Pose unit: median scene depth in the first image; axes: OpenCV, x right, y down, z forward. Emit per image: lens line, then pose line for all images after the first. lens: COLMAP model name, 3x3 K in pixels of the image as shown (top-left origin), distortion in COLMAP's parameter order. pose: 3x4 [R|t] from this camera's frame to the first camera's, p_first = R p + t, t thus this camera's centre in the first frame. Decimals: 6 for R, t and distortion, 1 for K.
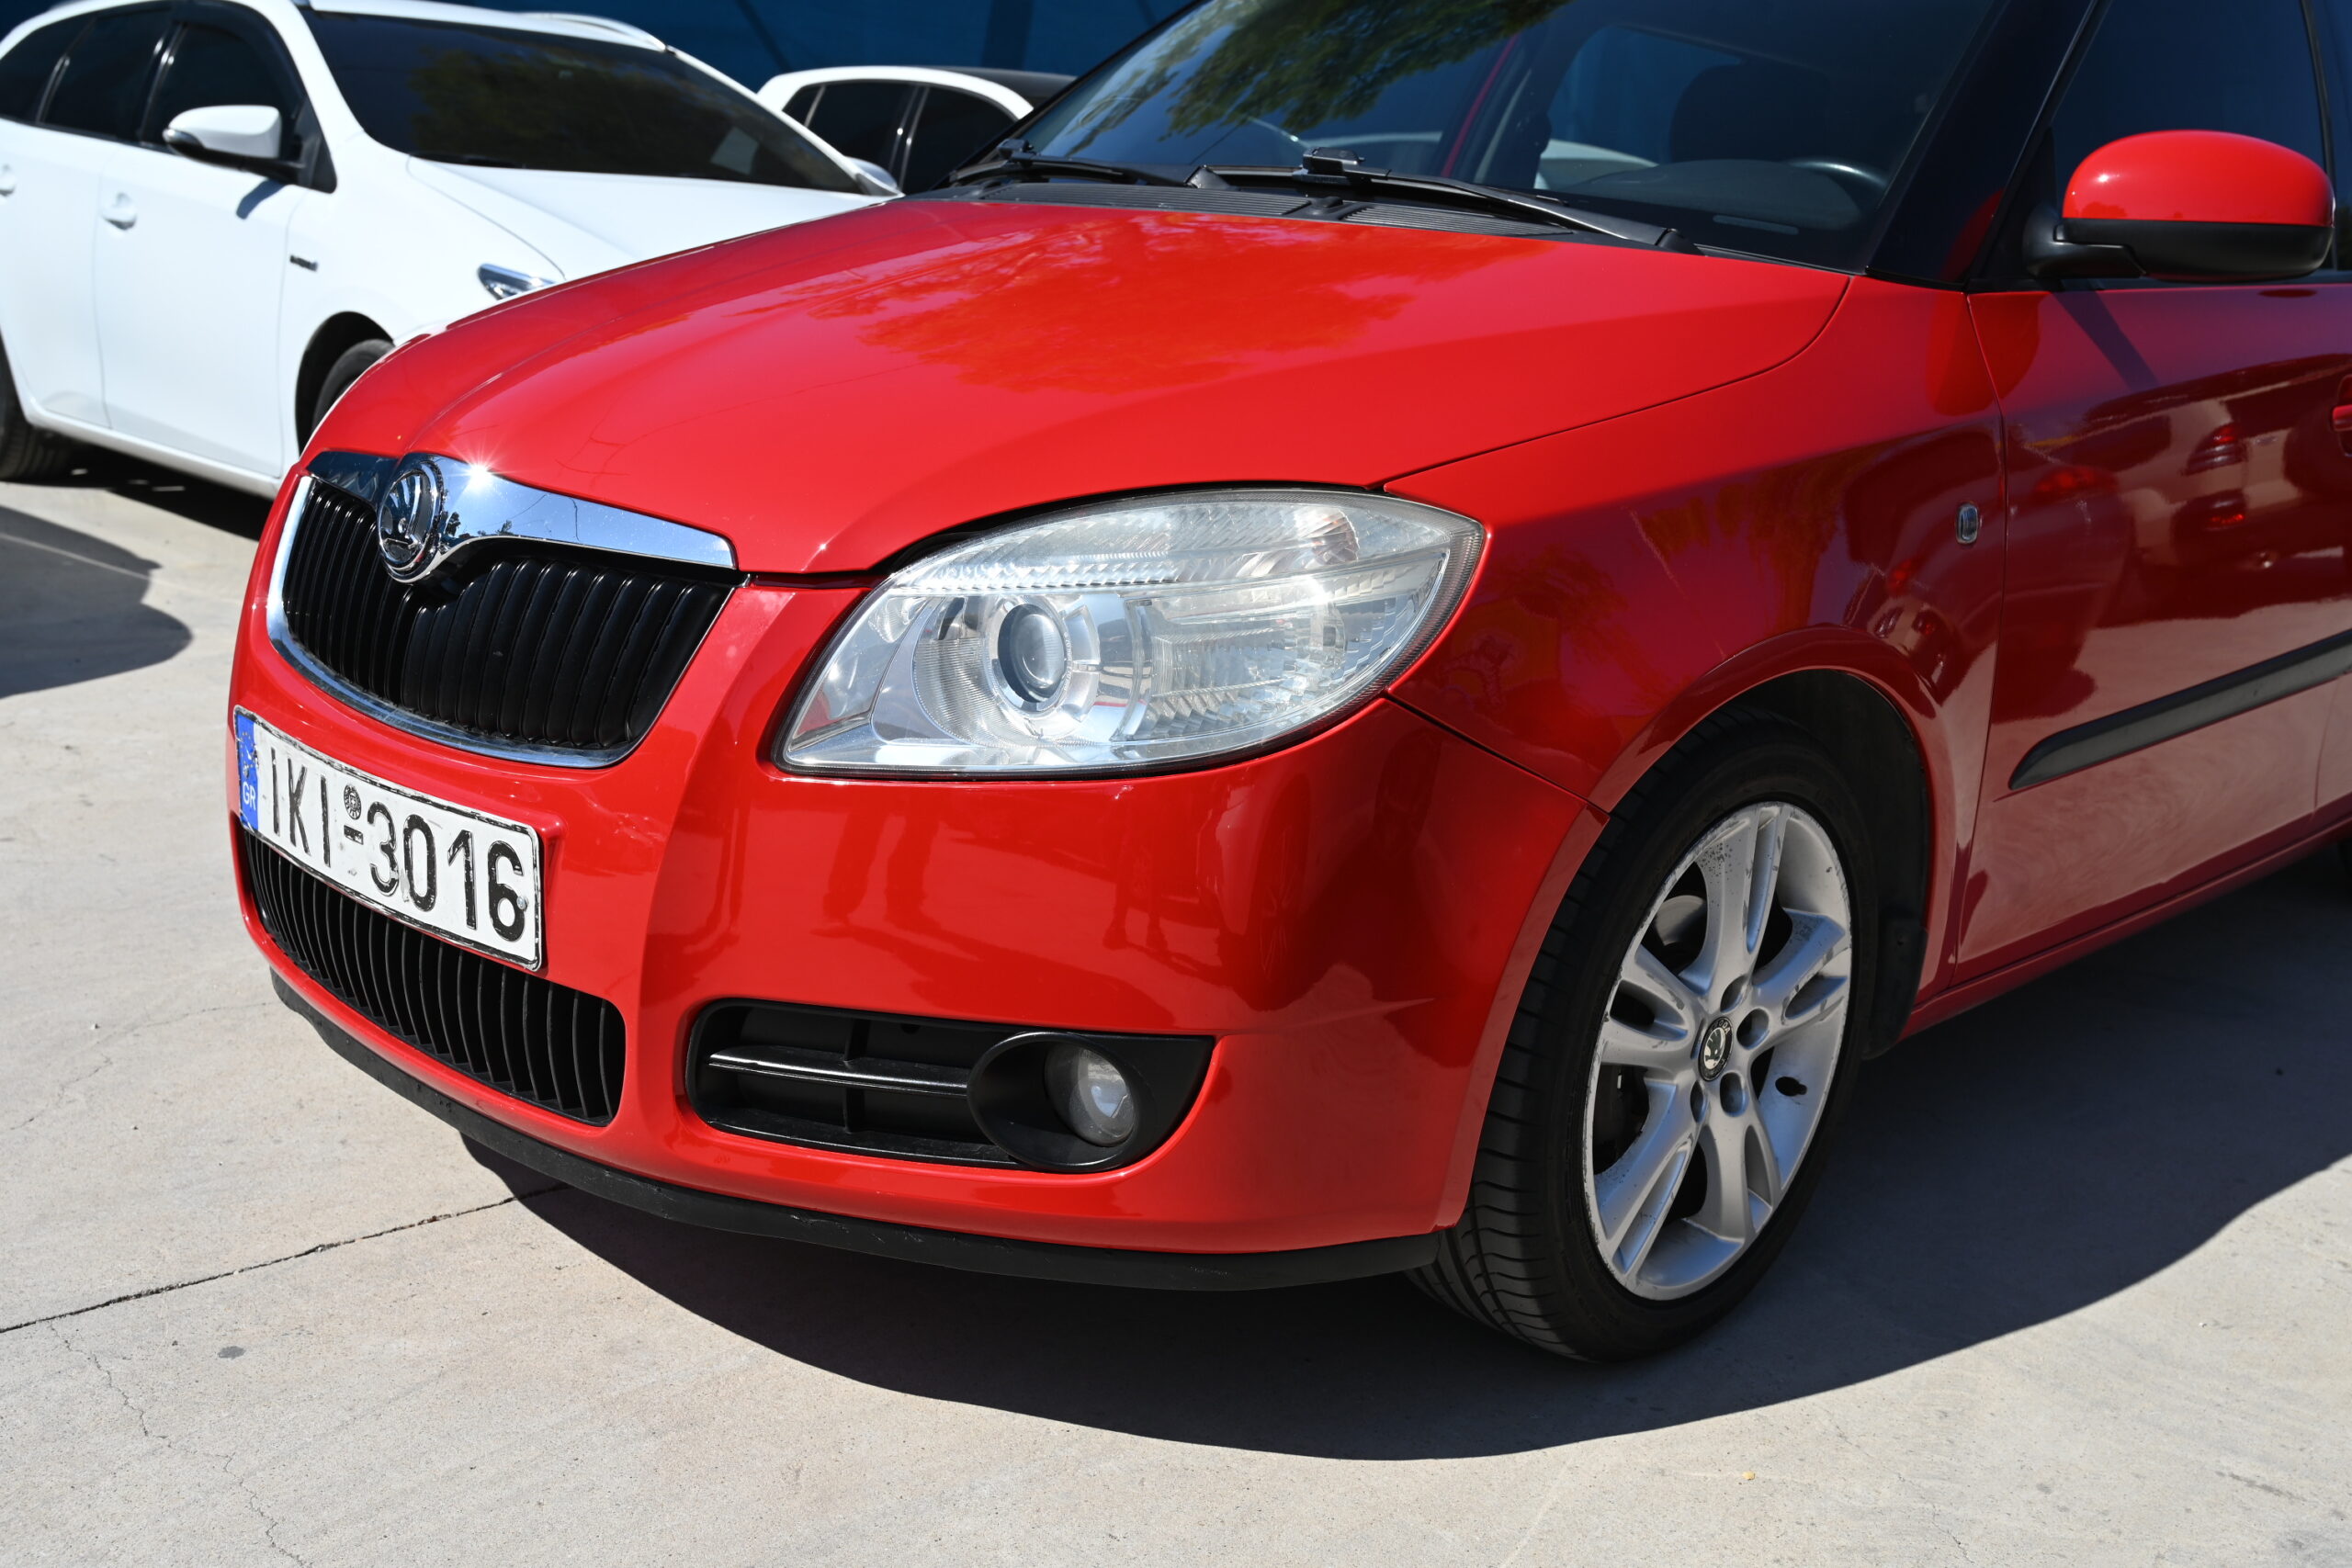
lens RADIAL K [[2291.0, 0, 1184.7], [0, 2291.0, 770.2], [0, 0, 1]] dist [-0.001605, 0.000000]
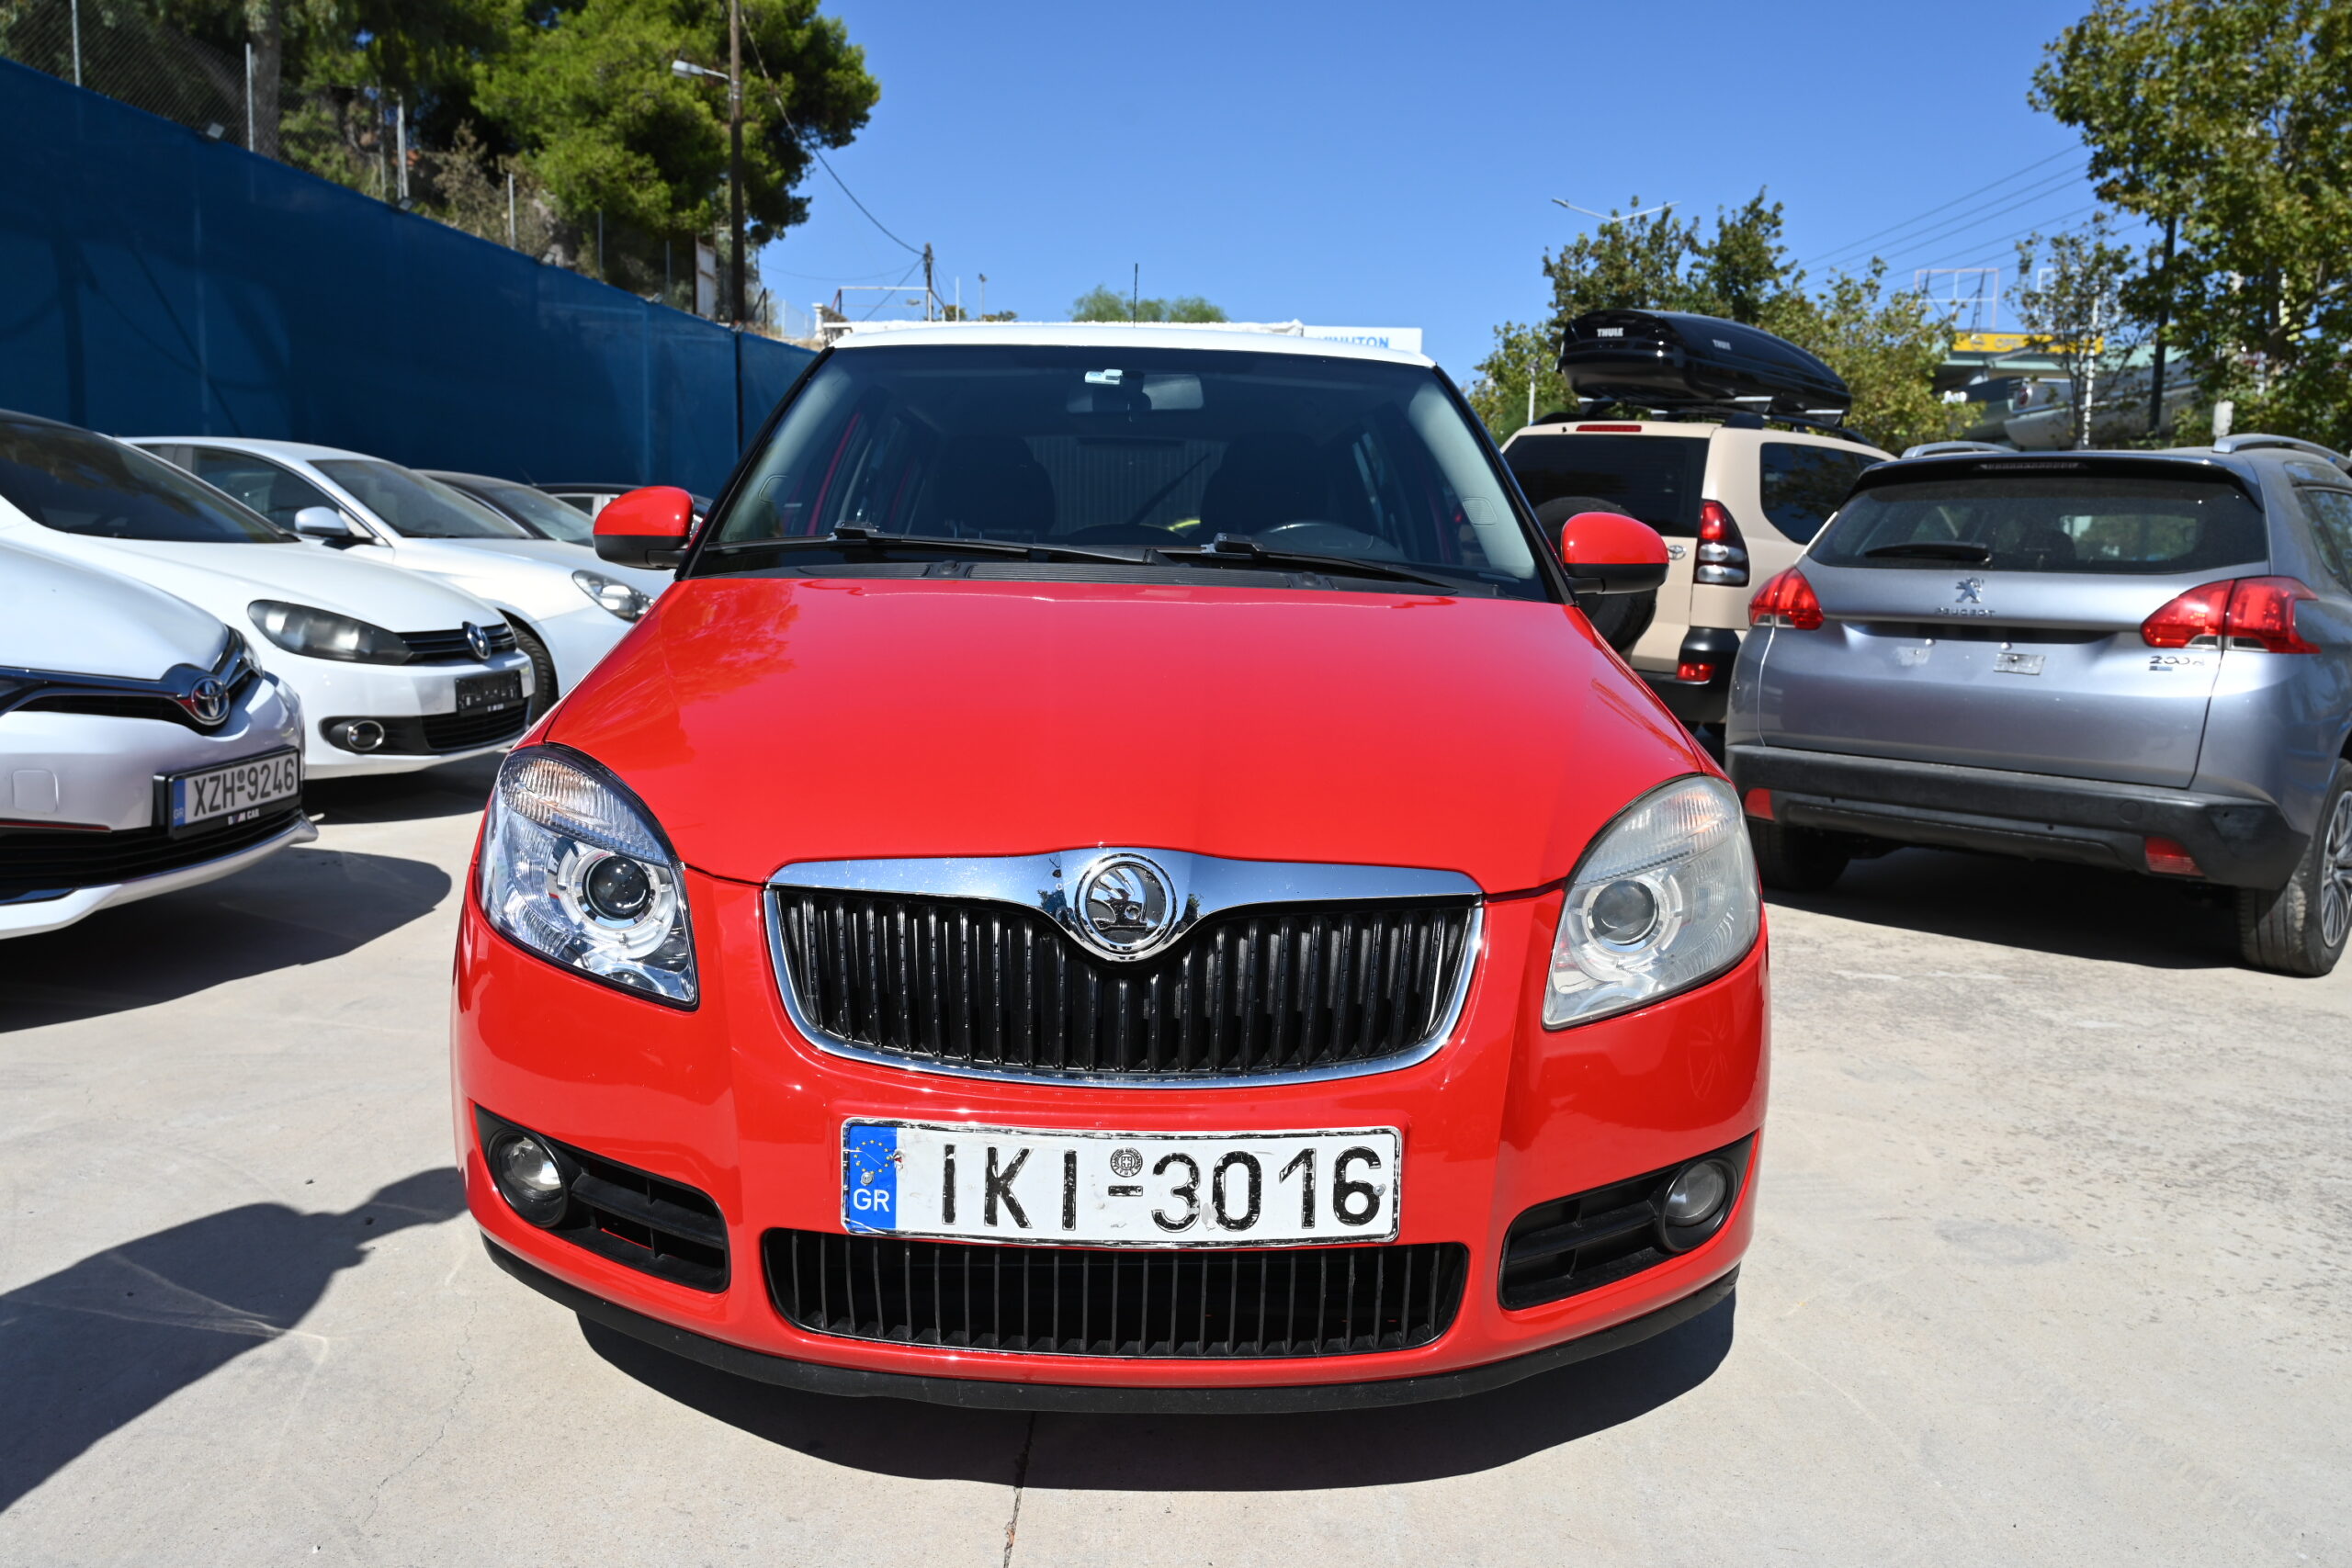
lens RADIAL K [[1661.7, 0, 1173.0], [0, 1661.7, 829.4], [0, 0, 1]] dist [-0.010098, 0.002315]
pose [[0.696927, -0.158125, 0.699492, -0.878296], [0.177344, 0.983095, 0.045543, -0.177157], [-0.694869, 0.092311, 0.713187, 0.382152]]
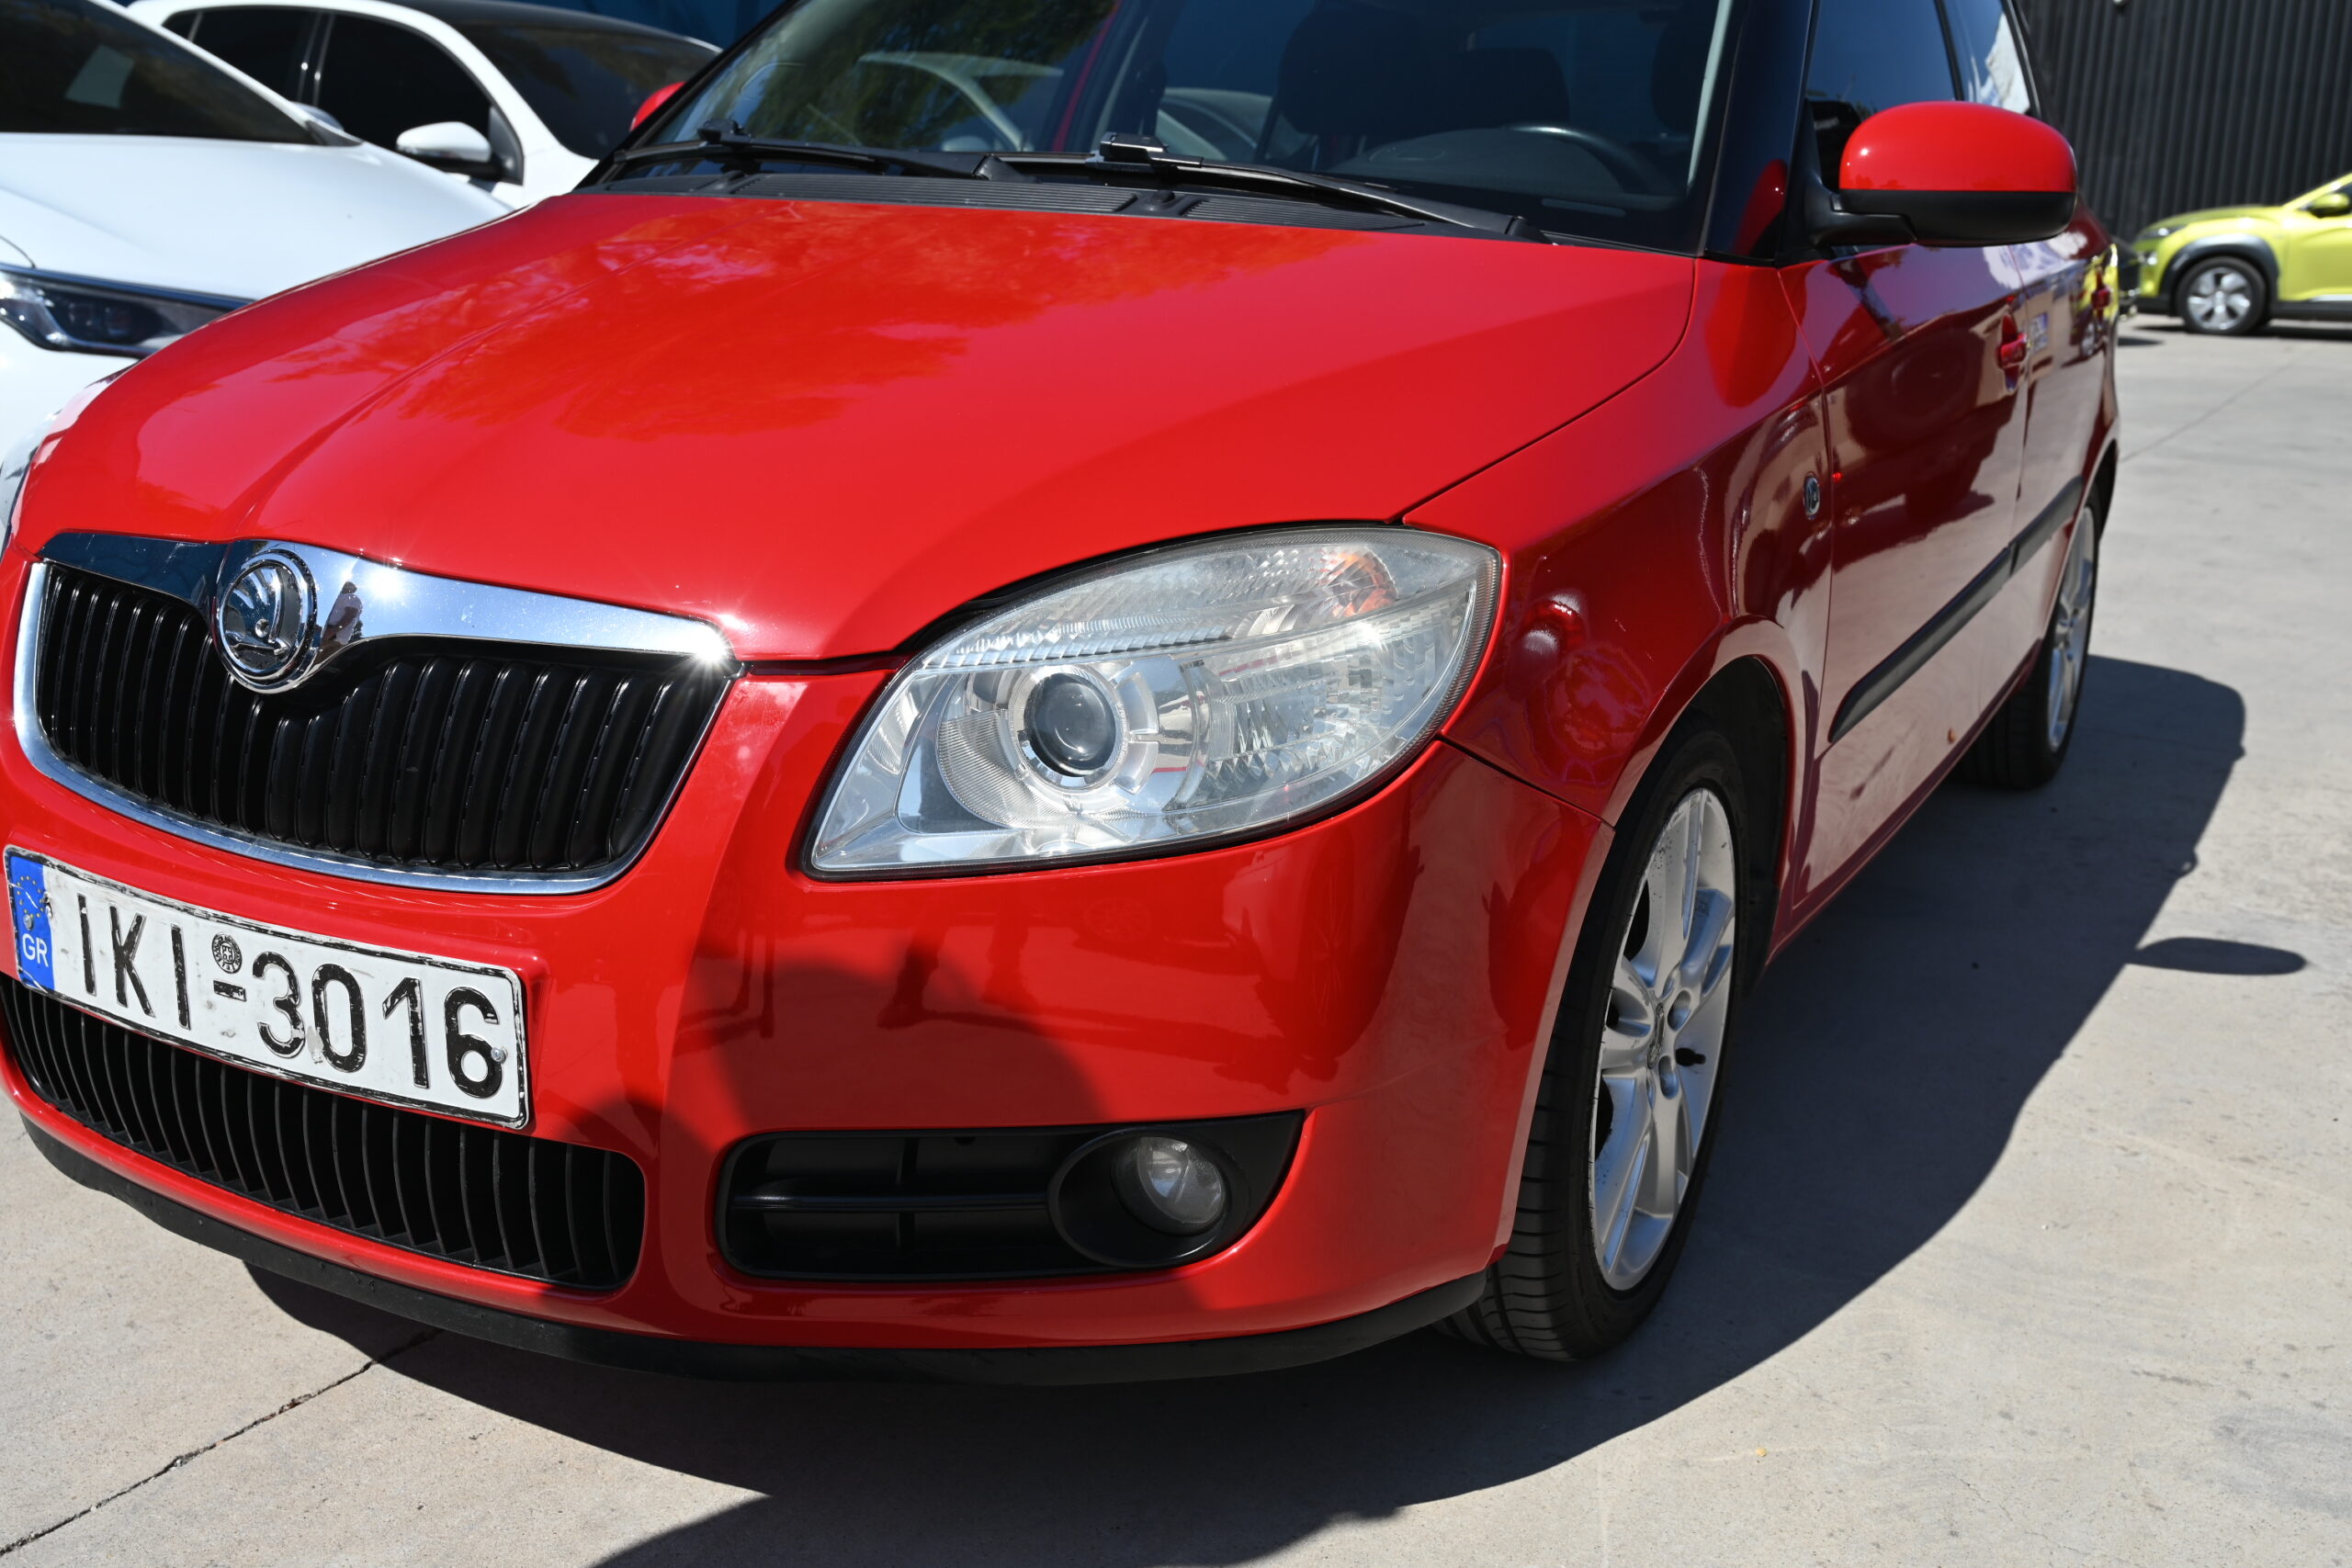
lens RADIAL K [[2338.4, 0, 1180.9], [0, 2338.4, 768.4], [0, 0, 1]] dist [-0.005962, 0.000000]
pose [[0.961378, -0.093828, 0.258746, -0.236253], [0.085032, 0.995361, 0.045007, -0.063109], [-0.261768, -0.021267, 0.964896, 0.063720]]
